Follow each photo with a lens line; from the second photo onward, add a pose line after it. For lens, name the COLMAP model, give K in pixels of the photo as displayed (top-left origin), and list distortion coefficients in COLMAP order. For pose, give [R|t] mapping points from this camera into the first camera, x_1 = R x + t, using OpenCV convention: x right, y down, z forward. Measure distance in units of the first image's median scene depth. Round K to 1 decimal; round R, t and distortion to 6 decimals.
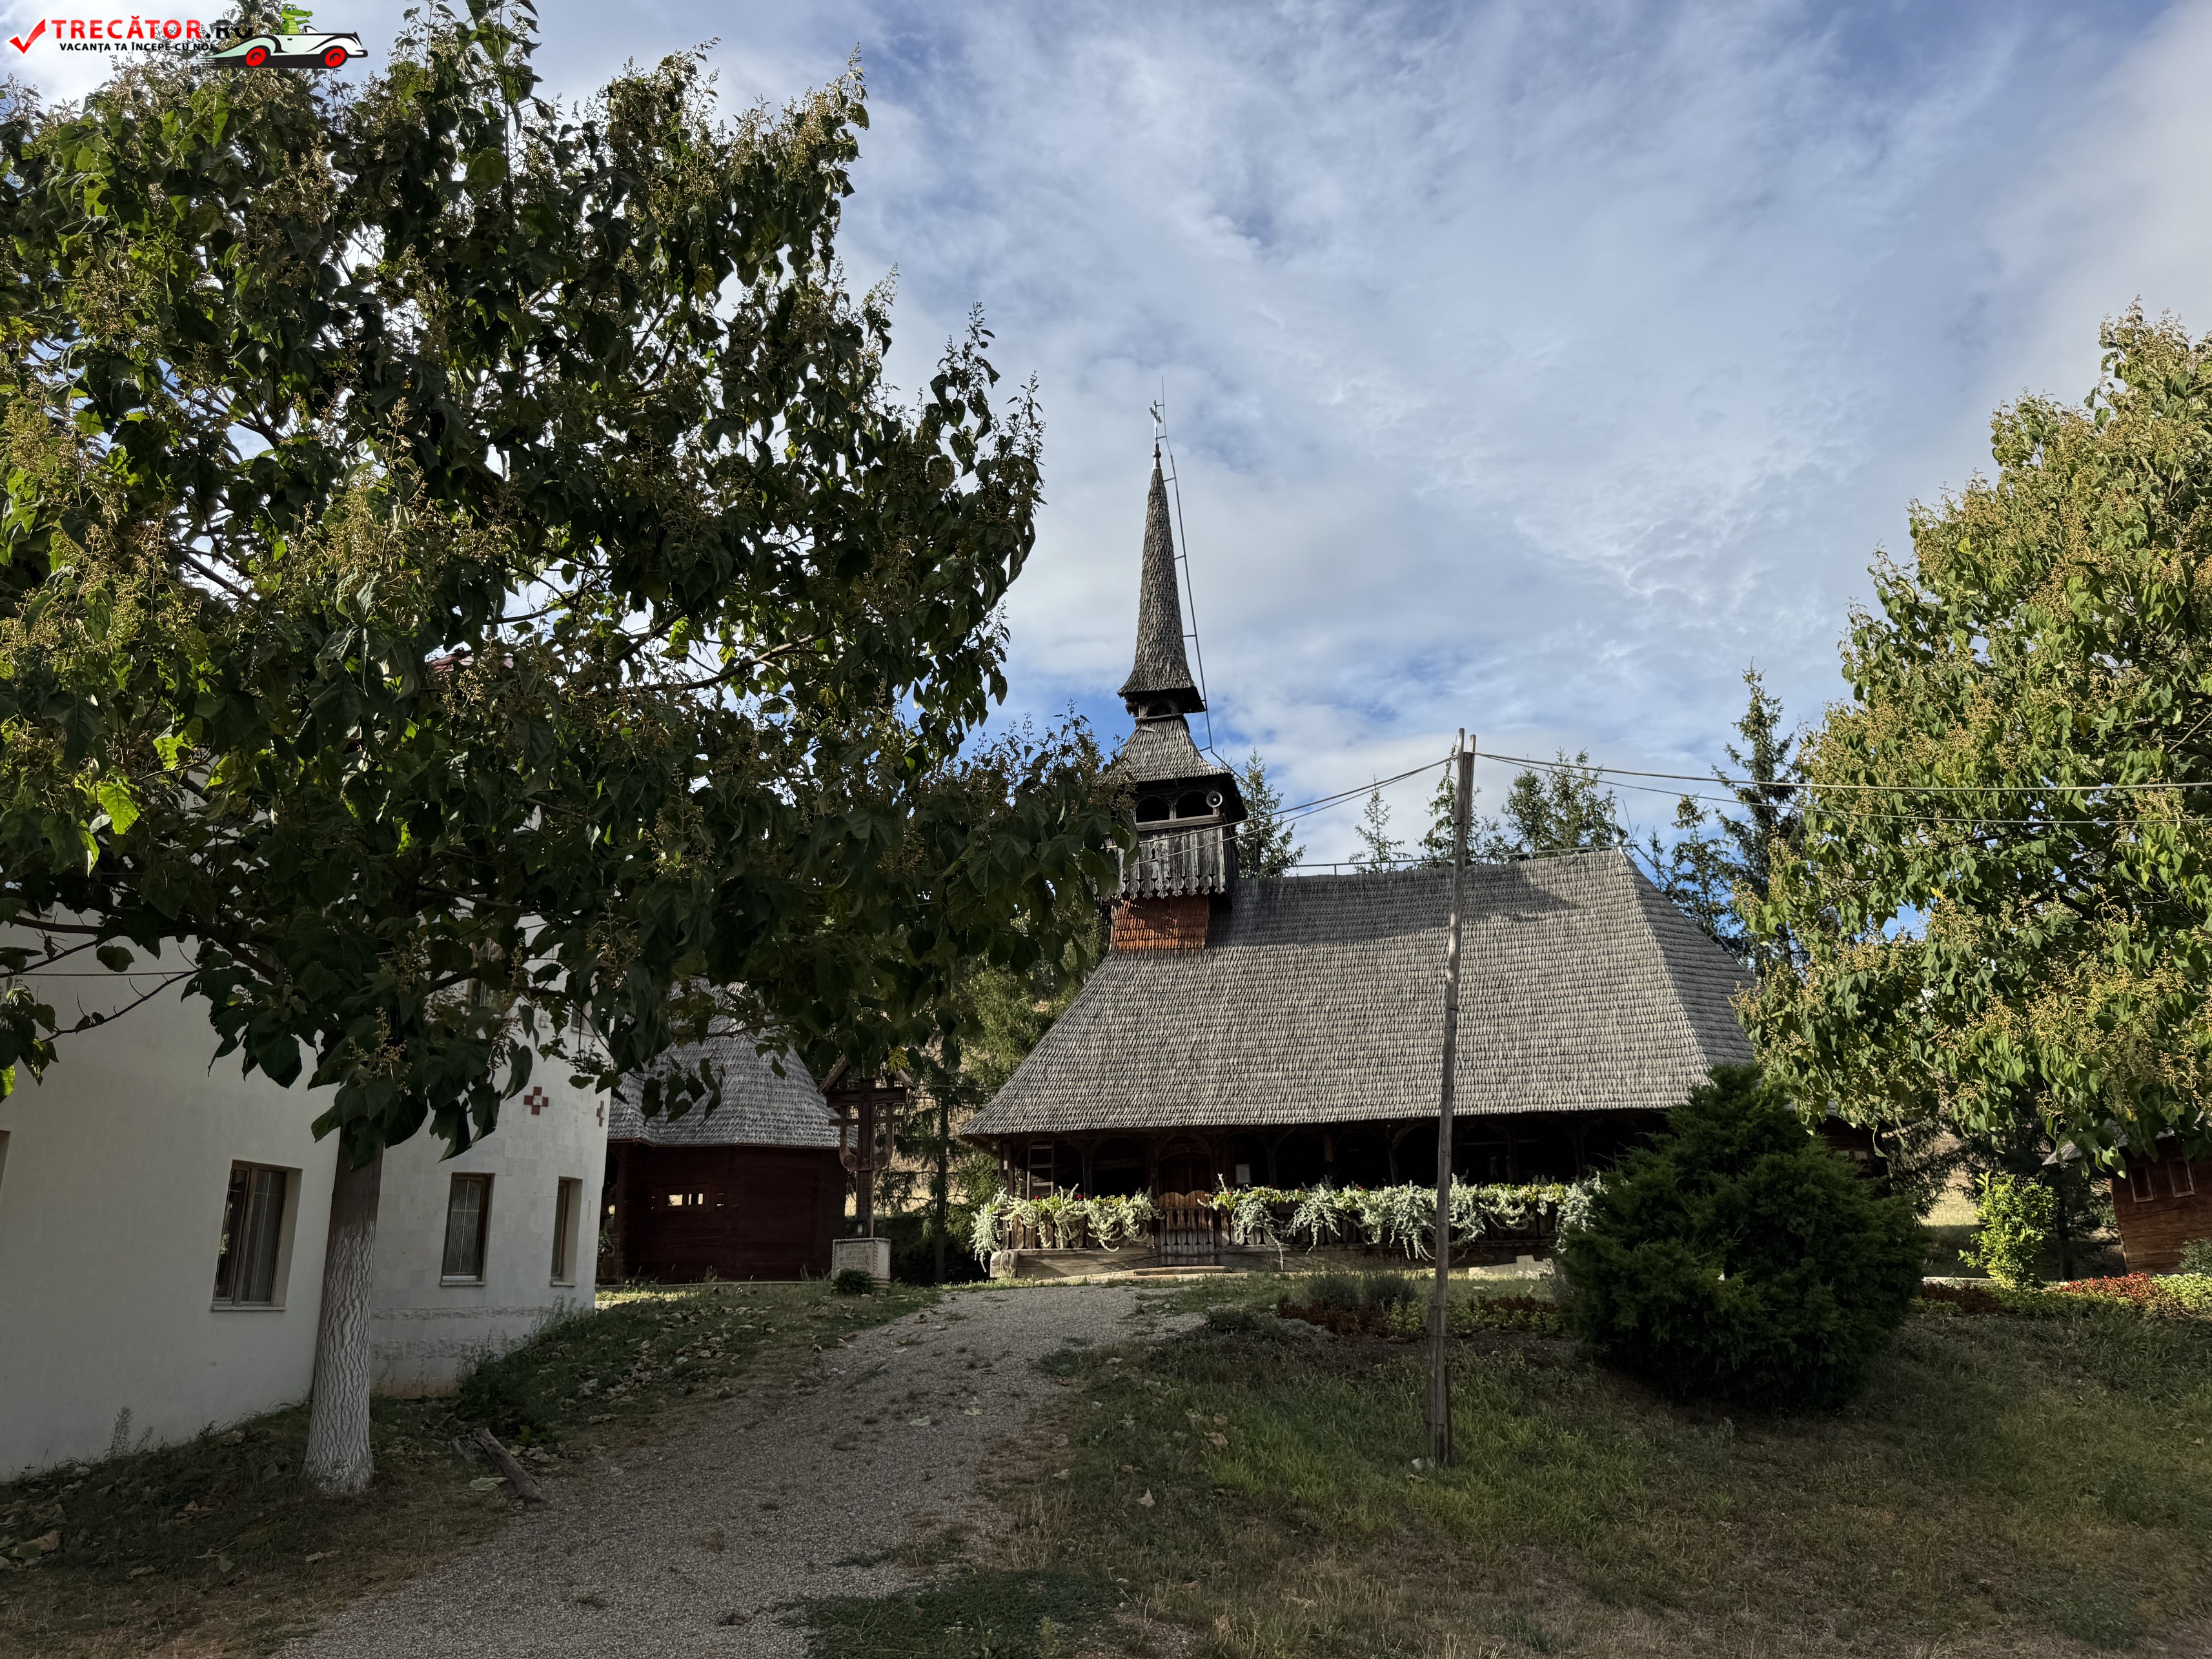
lens RADIAL K [[1552.7, 0, 1106.0], [0, 1552.7, 829.5], [0, 0, 1]] dist [0.106951, -0.001238]
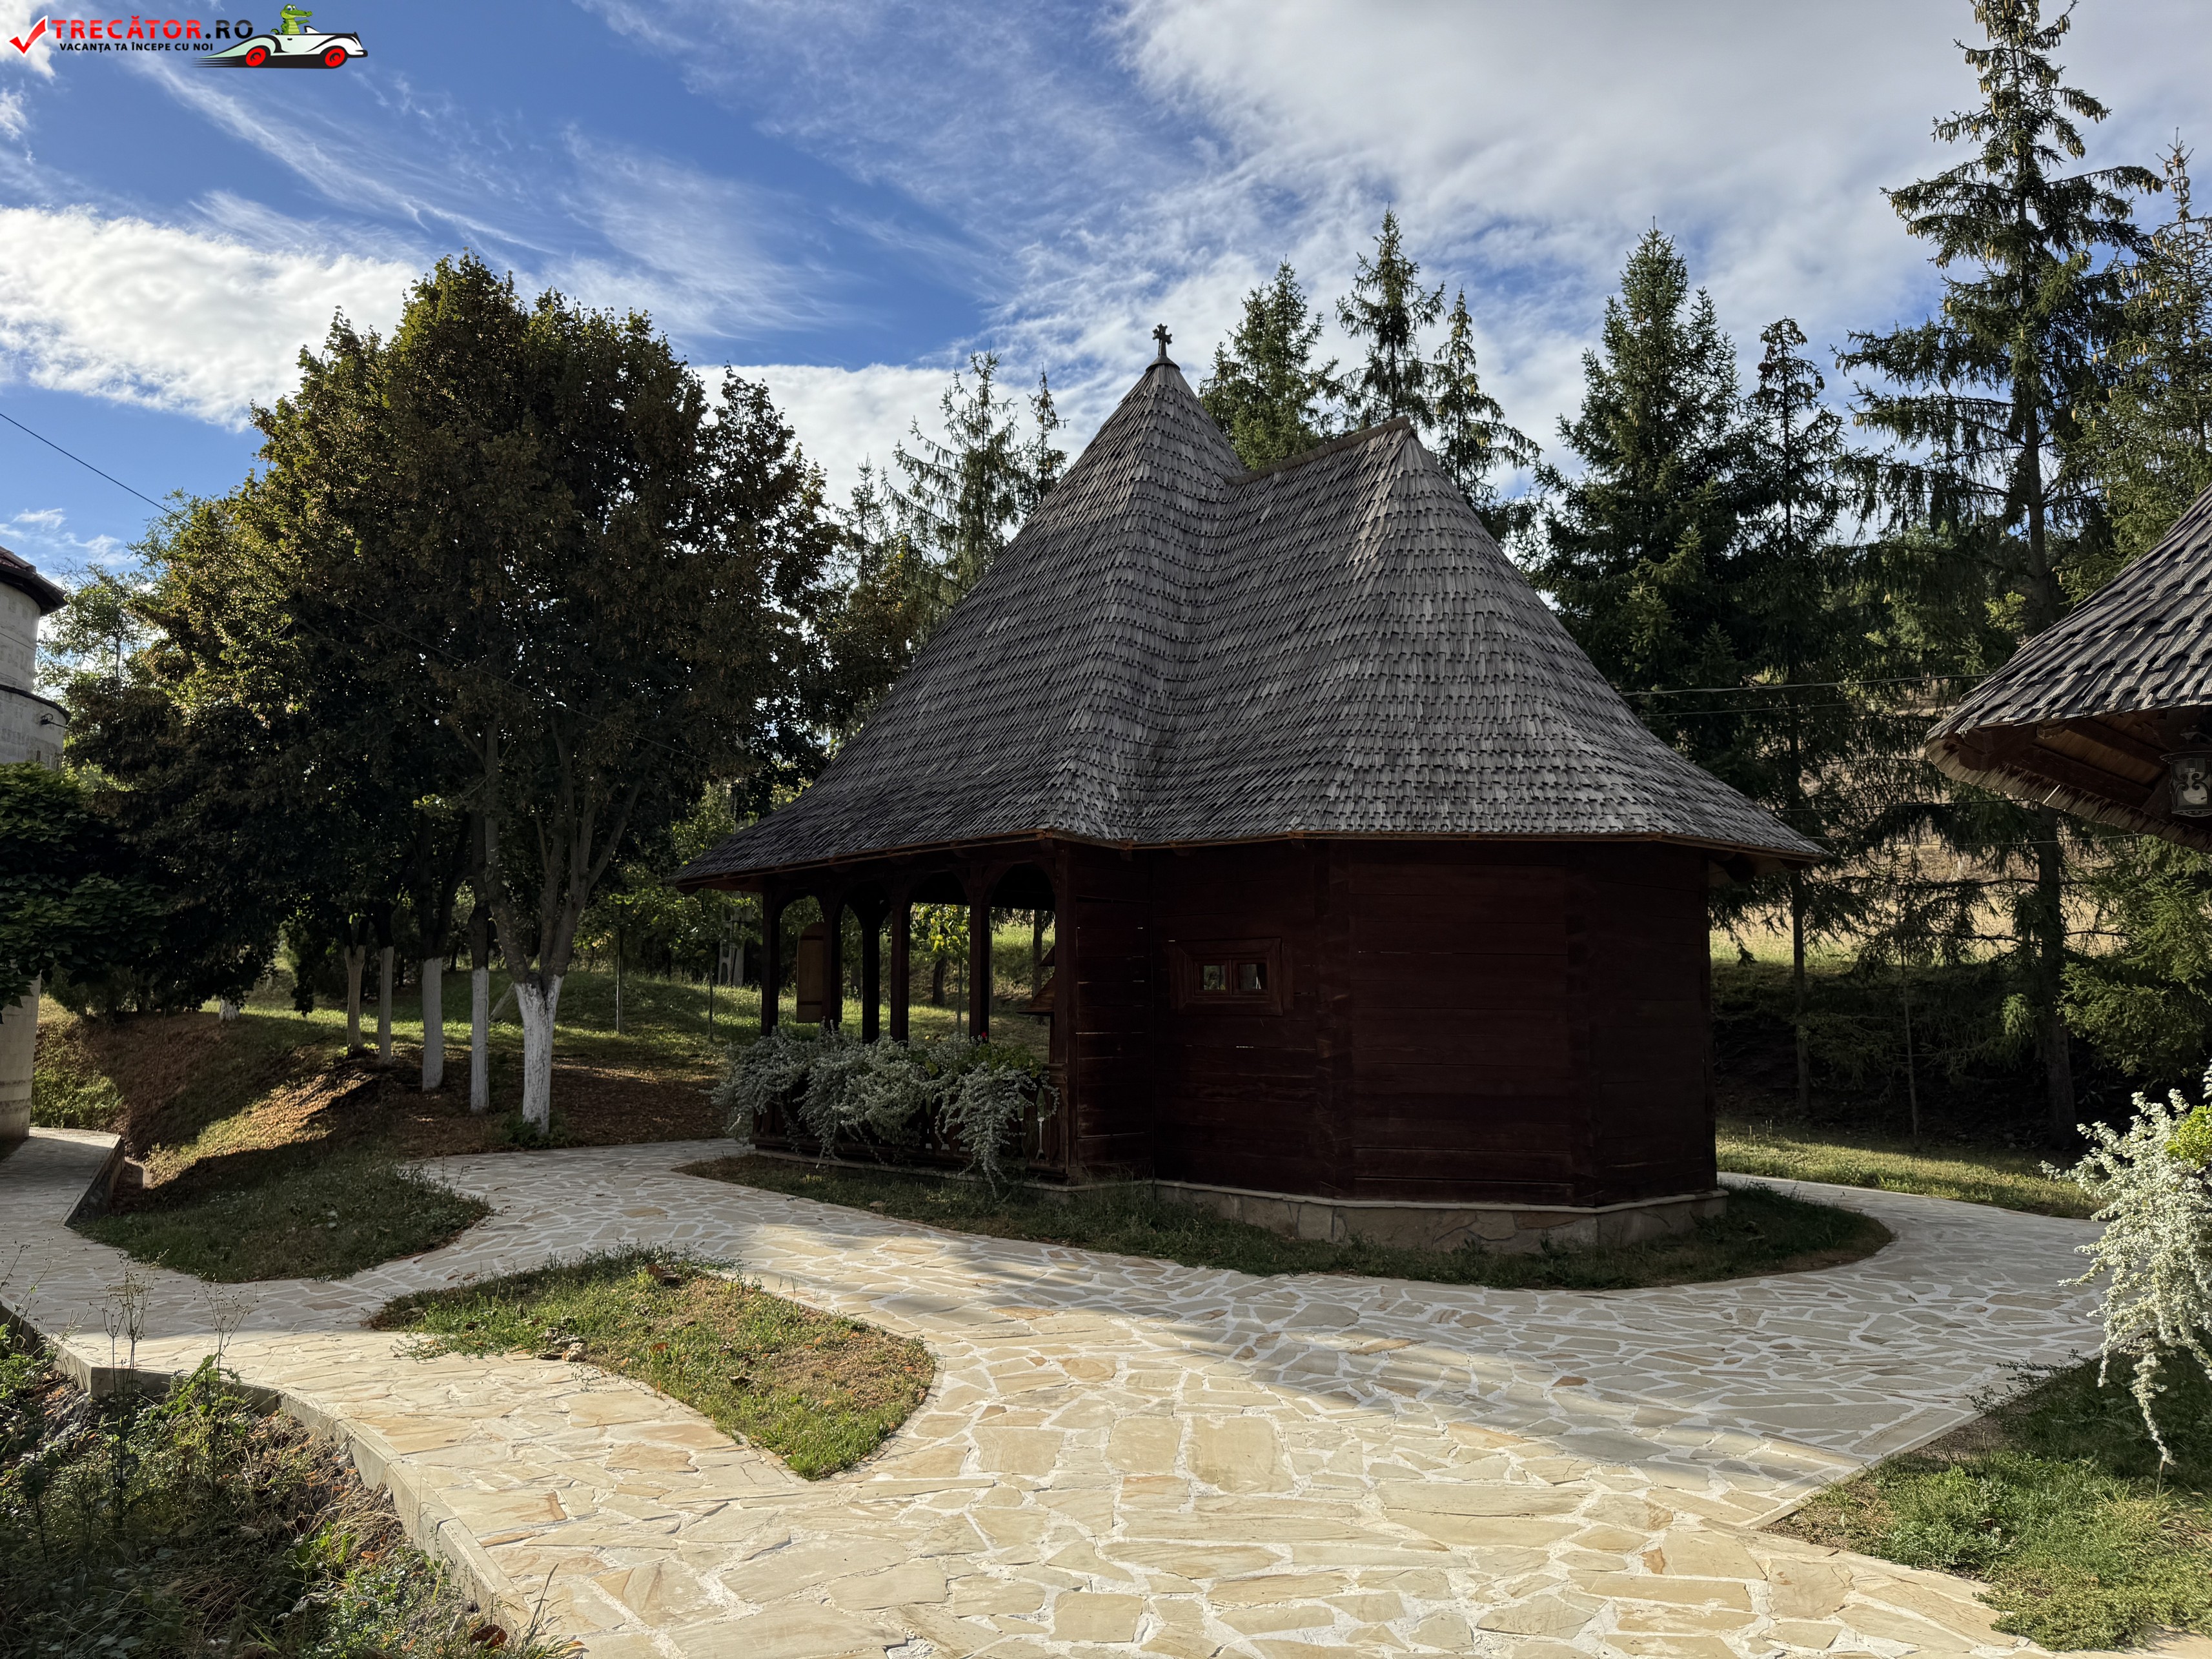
lens RADIAL K [[1552.7, 0, 1106.0], [0, 1552.7, 829.5], [0, 0, 1]] dist [0.106951, -0.001238]
pose [[0.784346, -0.053597, -0.618004, -0.059647], [0.170275, 0.976595, 0.131410, 0.169078], [0.596496, -0.208302, 0.775115, 0.817404]]
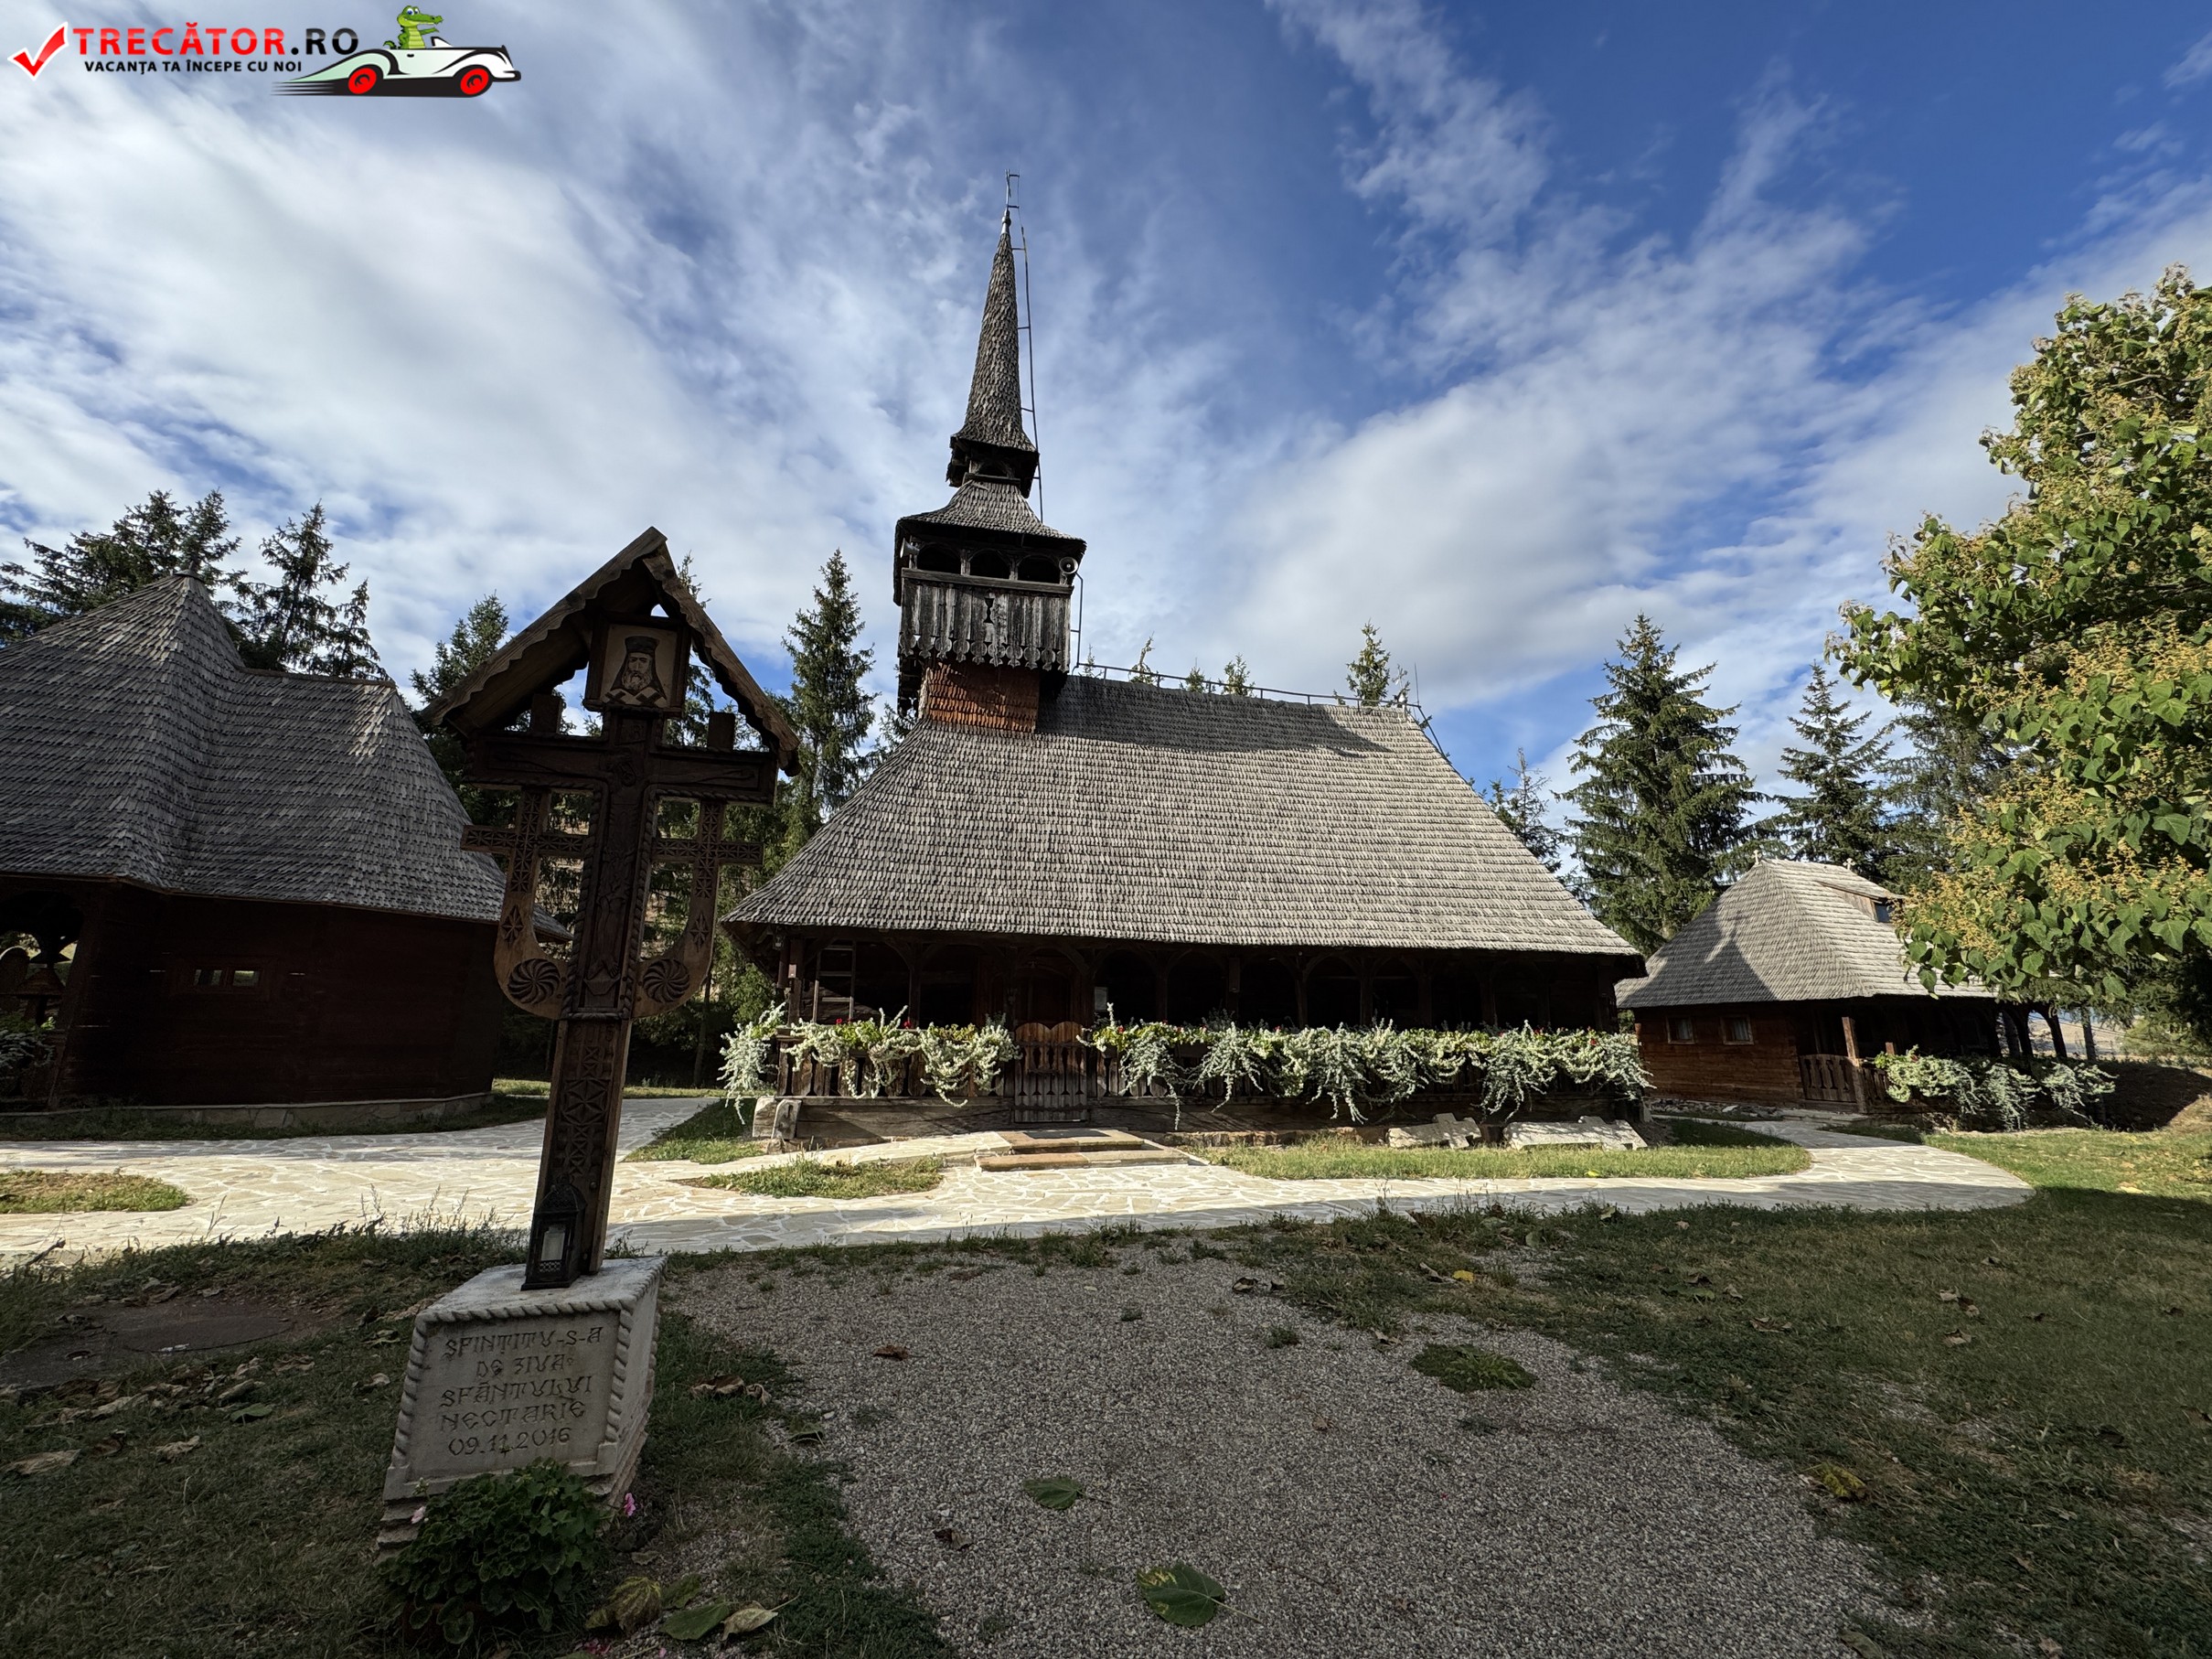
lens RADIAL K [[886.8, 0, 1115.3], [0, 886.8, 824.7], [0, 0, 1]] dist [-0.001453, 0.000170]
pose [[0.905936, 0.127164, 0.403869, -0.103023], [-0.151740, 0.987986, 0.029293, 0.122744], [-0.395292, -0.087821, 0.914348, 0.613537]]
